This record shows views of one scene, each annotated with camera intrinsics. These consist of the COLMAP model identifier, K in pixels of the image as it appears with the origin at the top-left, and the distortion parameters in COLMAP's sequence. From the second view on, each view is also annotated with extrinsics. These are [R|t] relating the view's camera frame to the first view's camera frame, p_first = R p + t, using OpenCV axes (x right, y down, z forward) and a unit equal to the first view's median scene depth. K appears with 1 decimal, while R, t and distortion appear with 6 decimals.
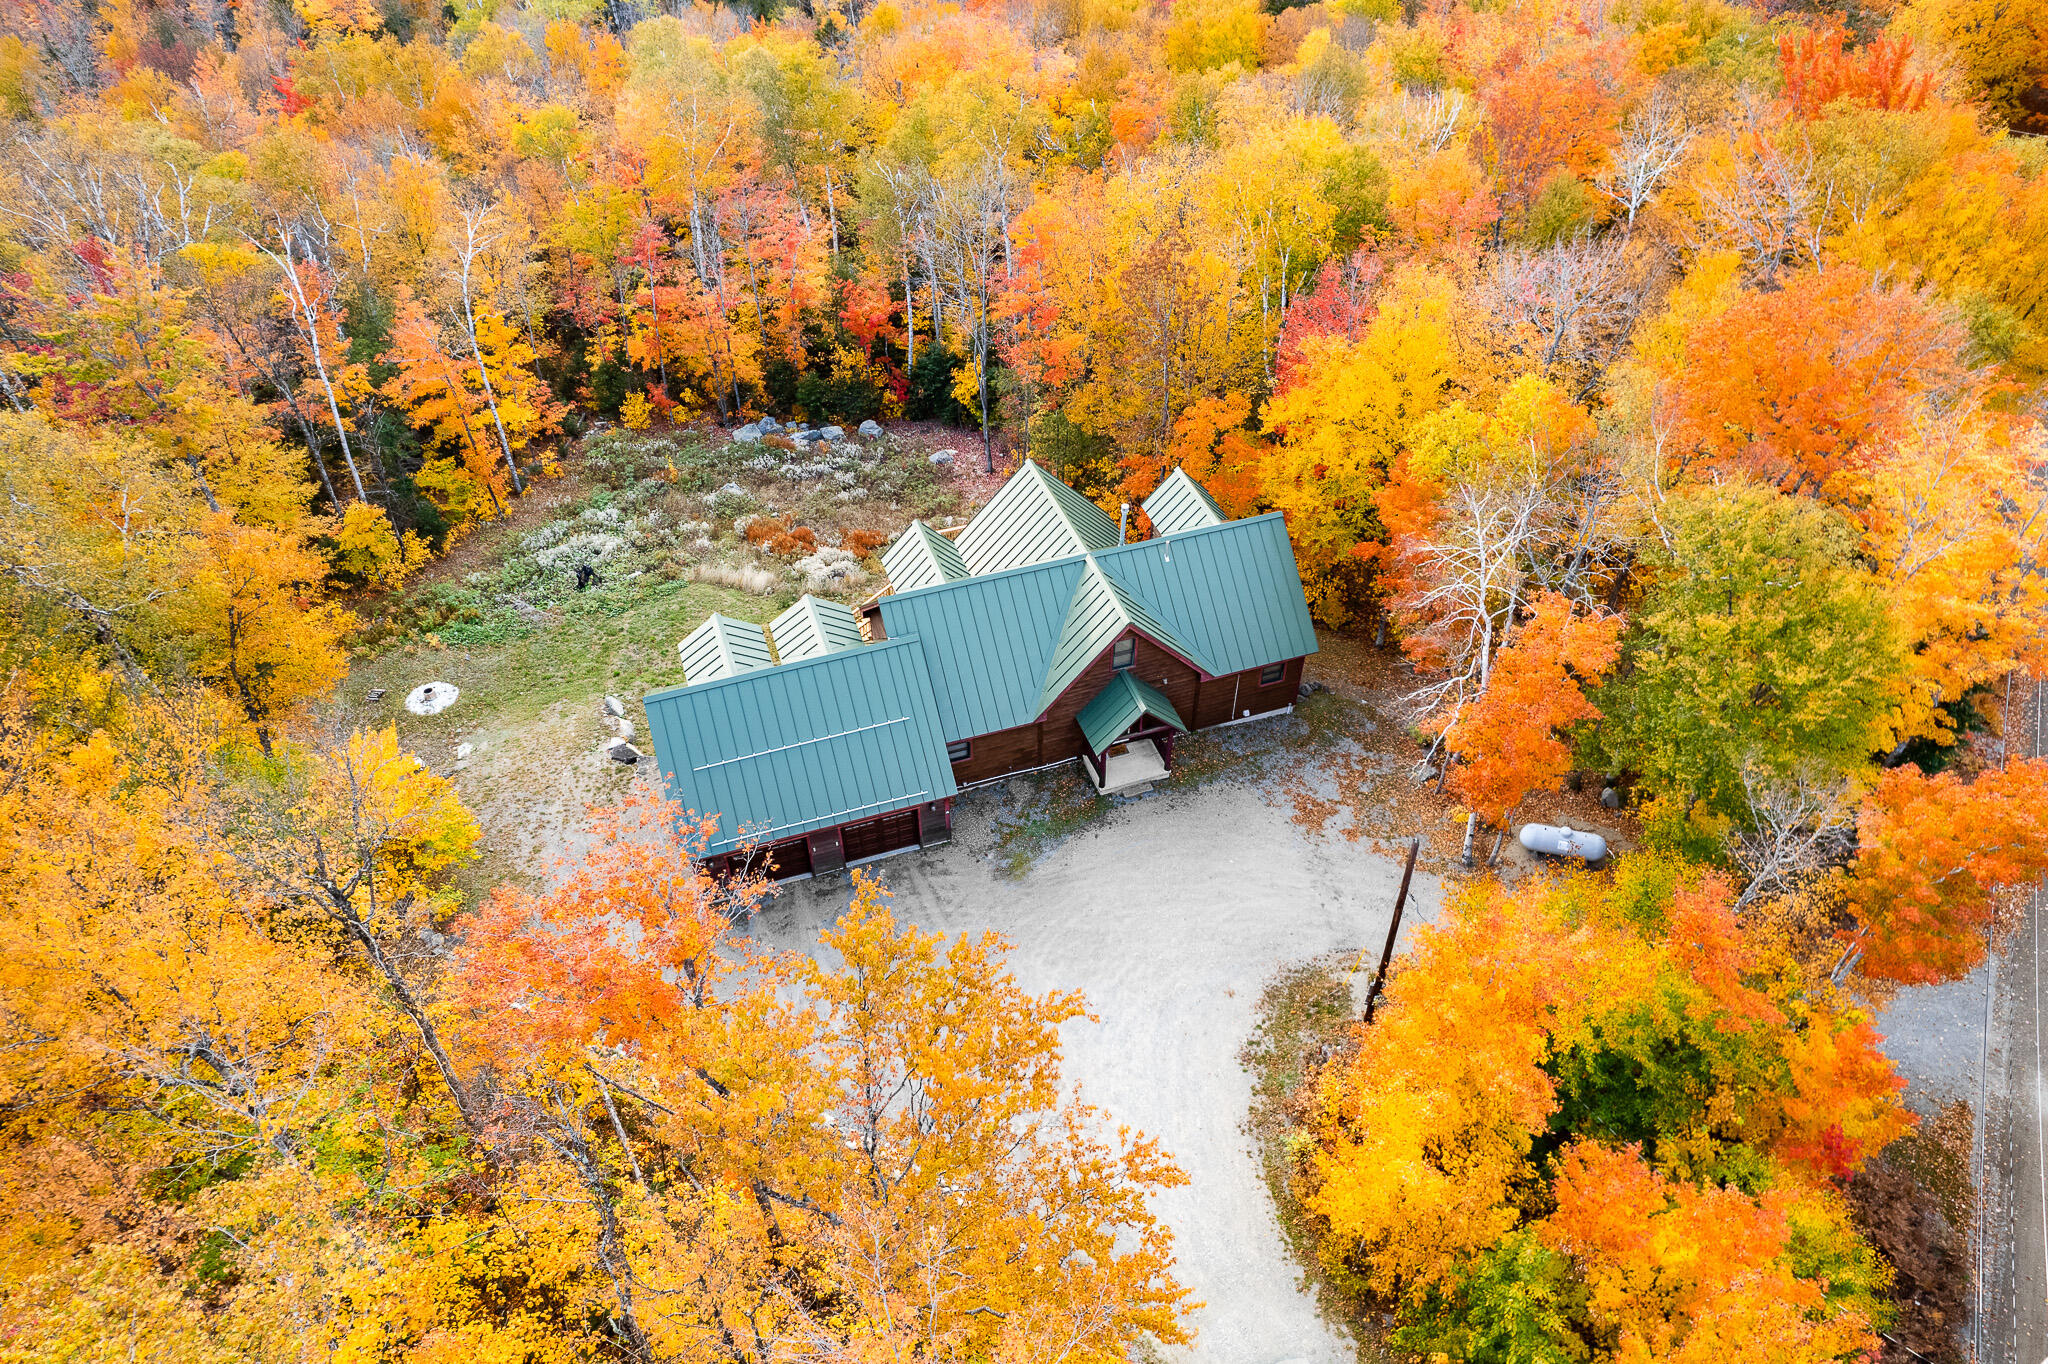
lens RADIAL K [[1338.9, 0, 1037.1], [0, 1338.9, 699.0], [0, 0, 1]] dist [-0.071342, 0.060776]
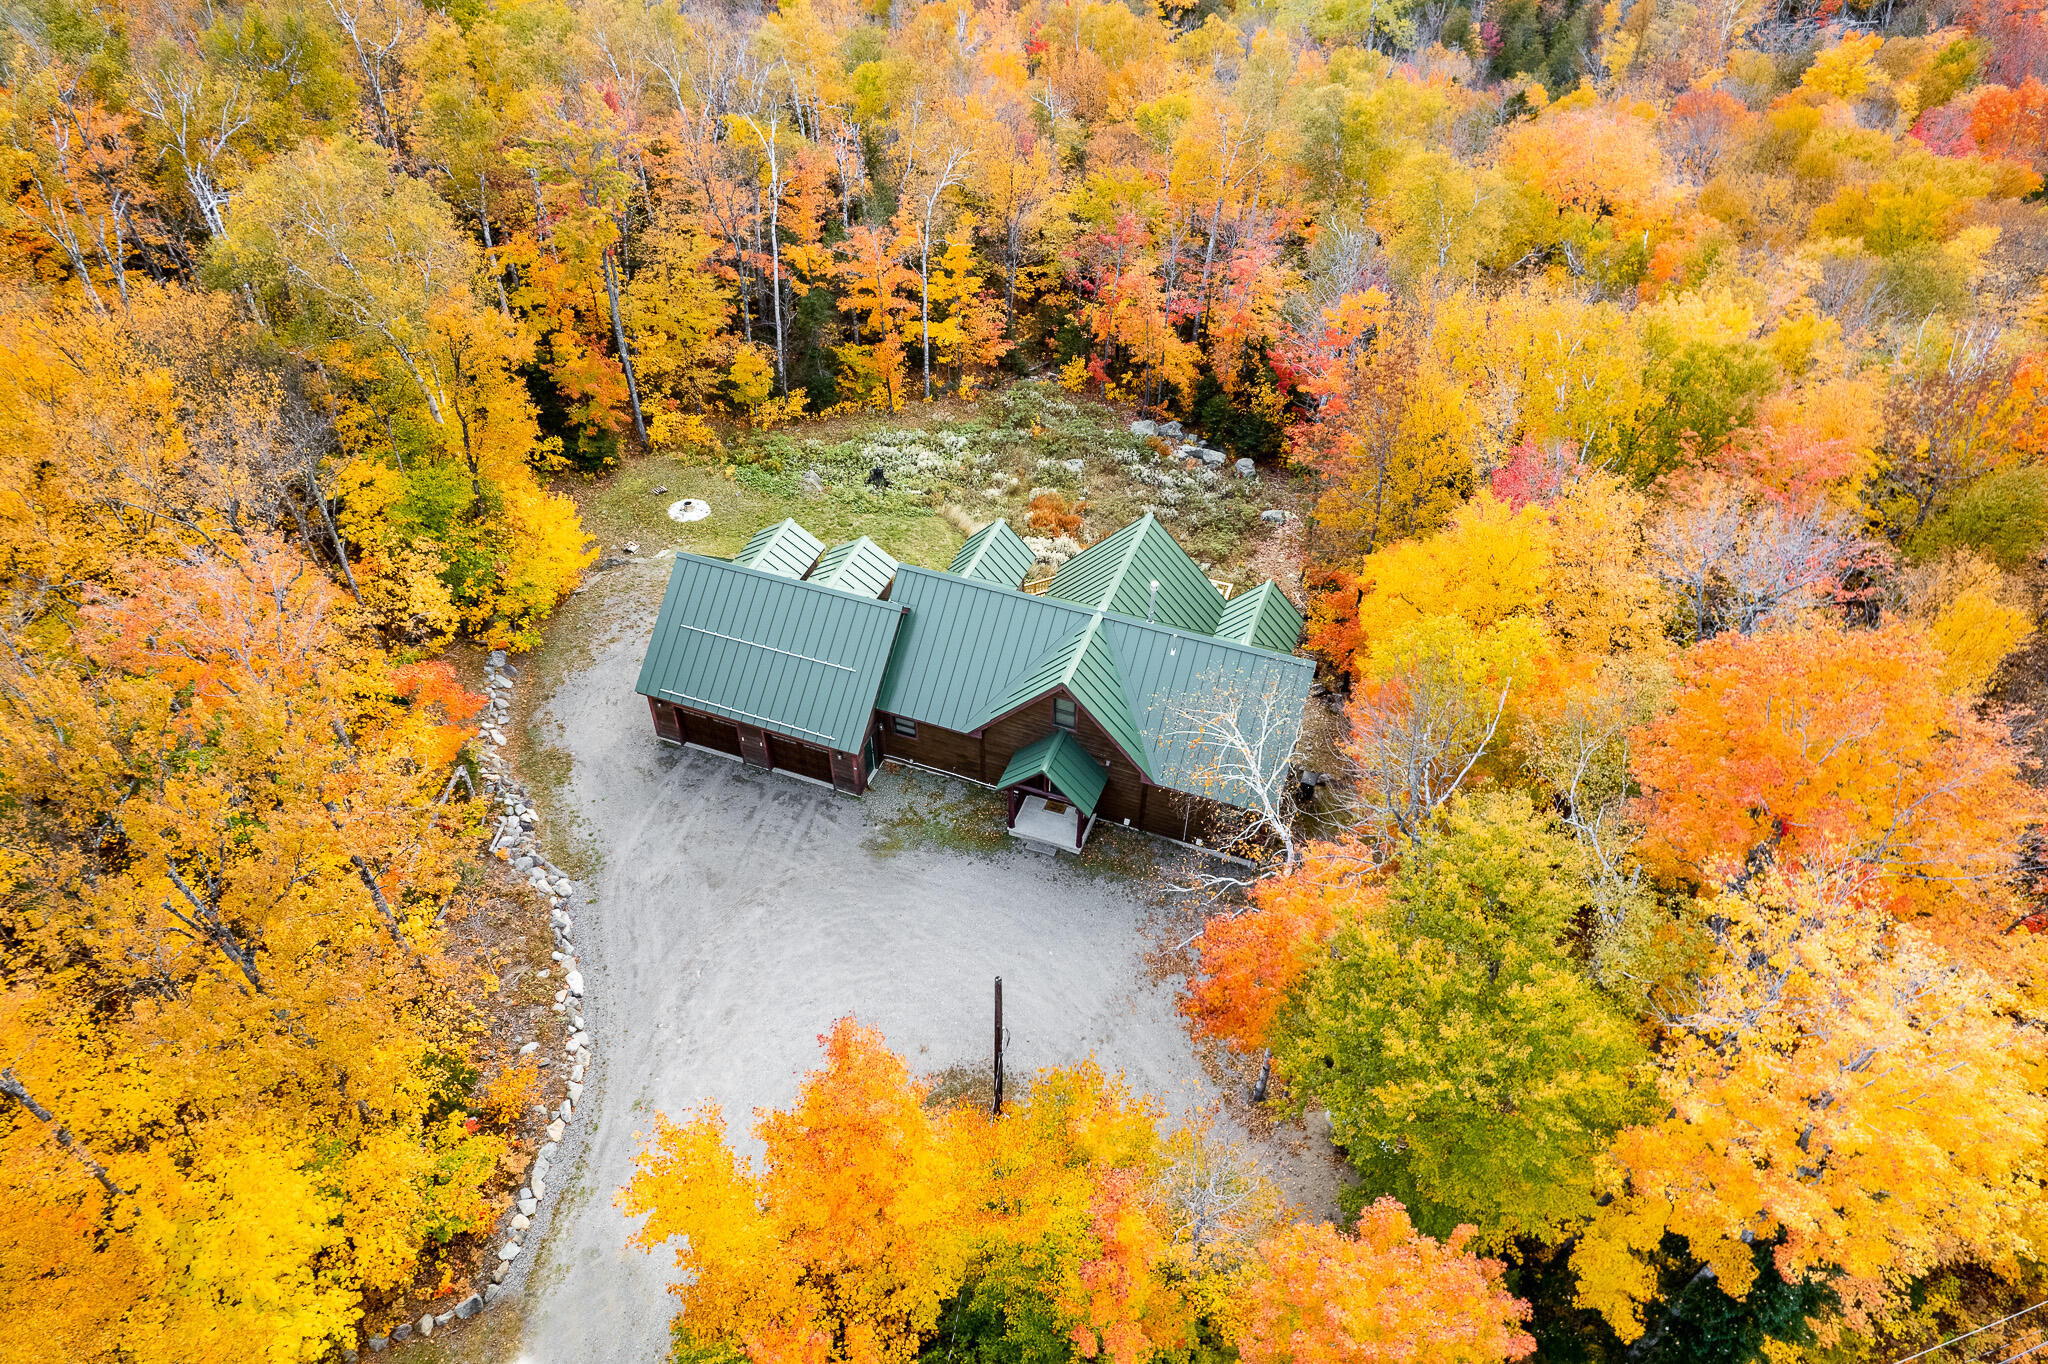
lens RADIAL K [[1338.9, 0, 1034.2], [0, 1338.9, 684.7], [0, 0, 1]] dist [-0.071342, 0.060776]
pose [[0.769417, 0.436267, -0.466549, 0.377421], [-0.448853, 0.888958, 0.091026, -0.100084], [0.454454, 0.139375, 0.879799, 0.090254]]
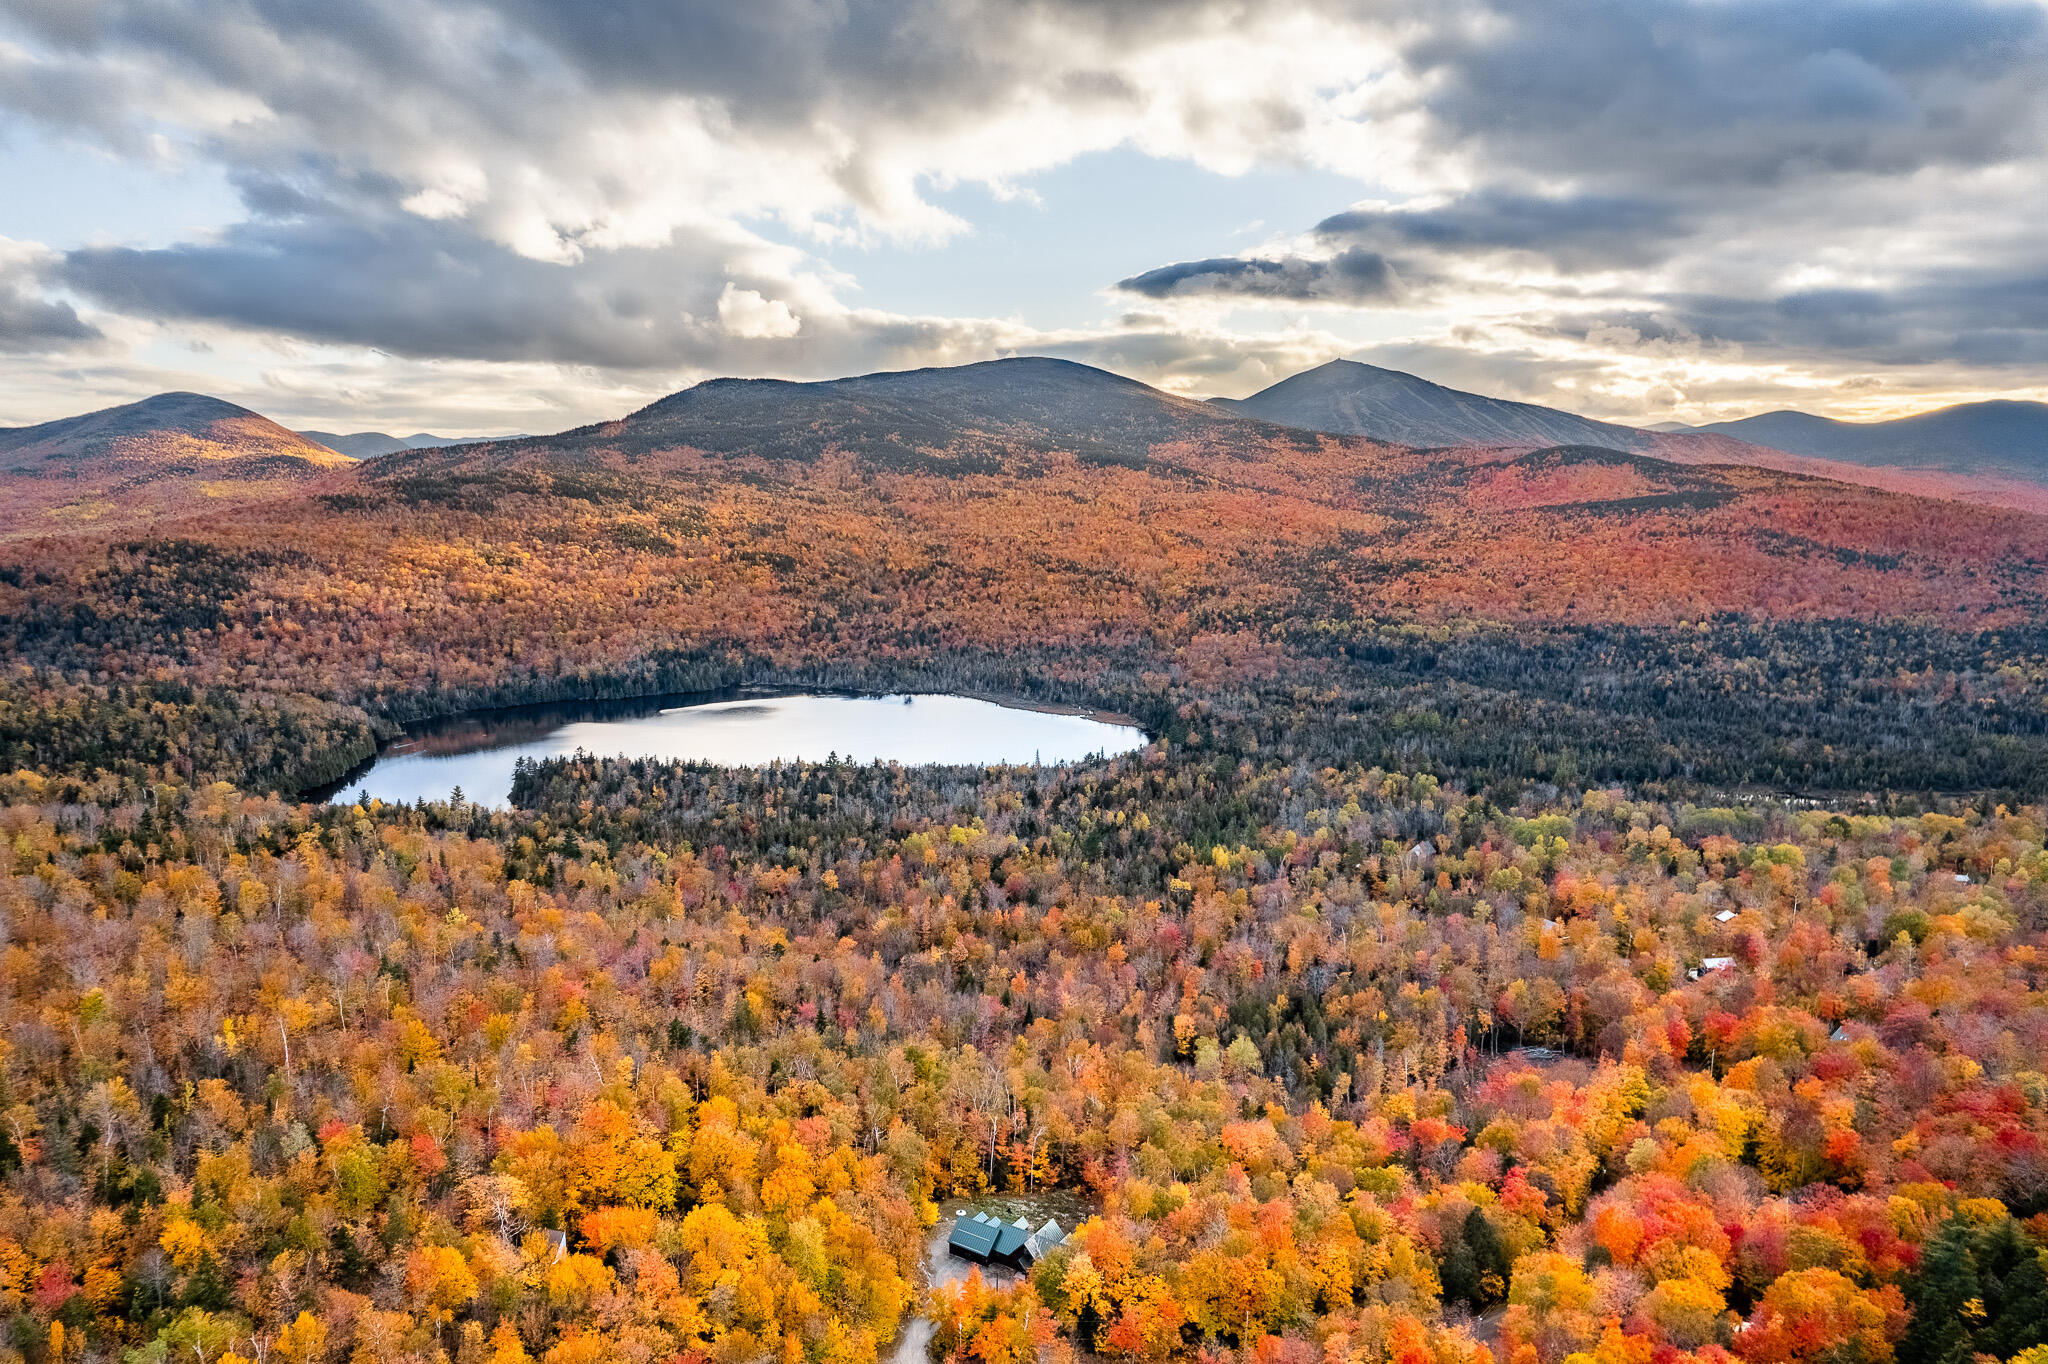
lens RADIAL K [[1338.9, 0, 1023.2], [0, 1338.9, 685.7], [0, 0, 1]] dist [-0.071342, 0.060776]
pose [[0.610940, 0.123543, -0.781978, 2.949962], [-0.550263, 0.776410, -0.307243, -0.120813], [0.569178, 0.618001, 0.542321, -2.459015]]
